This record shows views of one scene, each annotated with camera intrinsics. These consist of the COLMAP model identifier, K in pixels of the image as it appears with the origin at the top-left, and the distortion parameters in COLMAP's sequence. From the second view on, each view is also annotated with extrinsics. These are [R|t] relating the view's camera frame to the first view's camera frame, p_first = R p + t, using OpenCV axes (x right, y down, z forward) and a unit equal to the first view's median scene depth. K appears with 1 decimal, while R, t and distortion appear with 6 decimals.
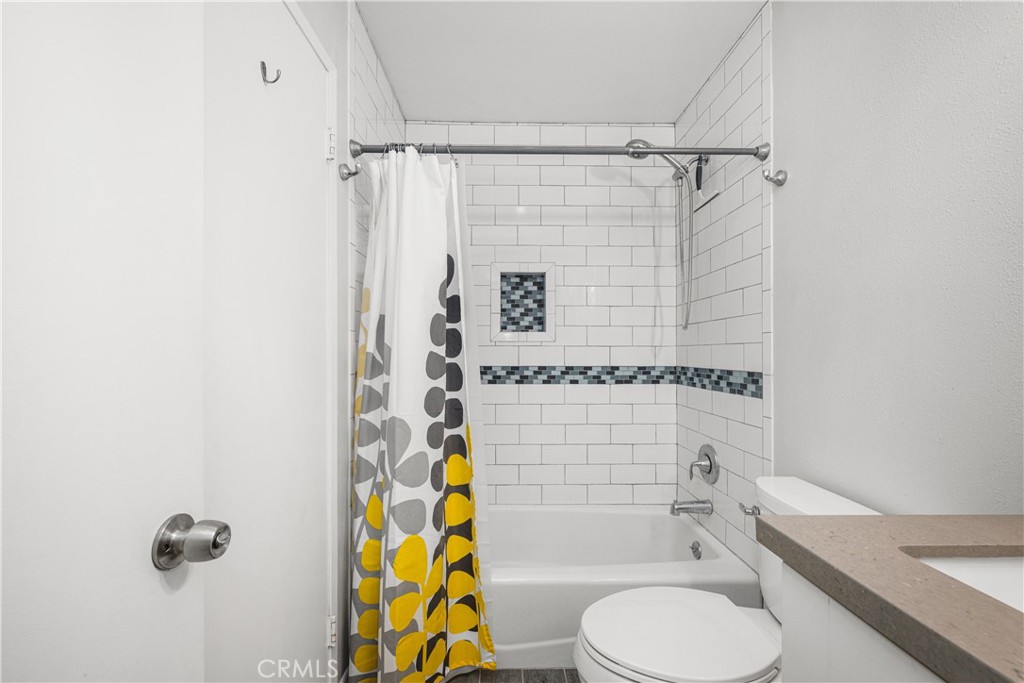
lens RADIAL K [[418.1, 0, 509.6], [0, 418.1, 348.7], [0, 0, 1]] dist [0.001405, 0.000731]
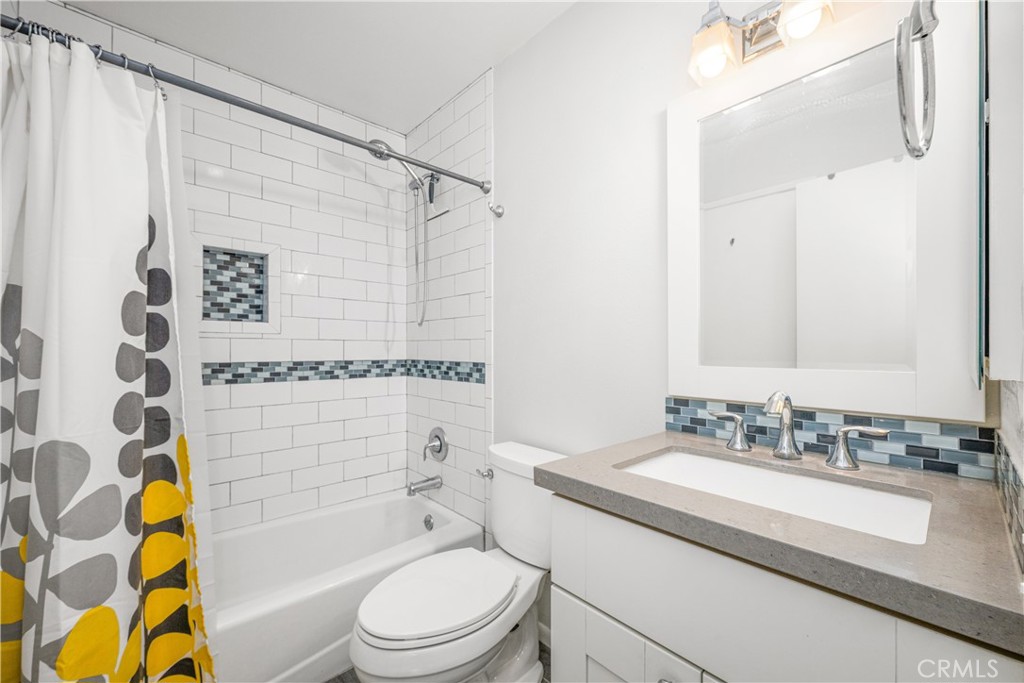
lens RADIAL K [[418.1, 0, 508.3], [0, 418.1, 341.8], [0, 0, 1]] dist [0.001405, 0.000731]
pose [[0.744788, 0.012877, 0.667177, -0.164528], [-0.009099, 0.999917, -0.009143, 0.004559], [-0.667239, 0.000739, 0.744843, 0.021989]]
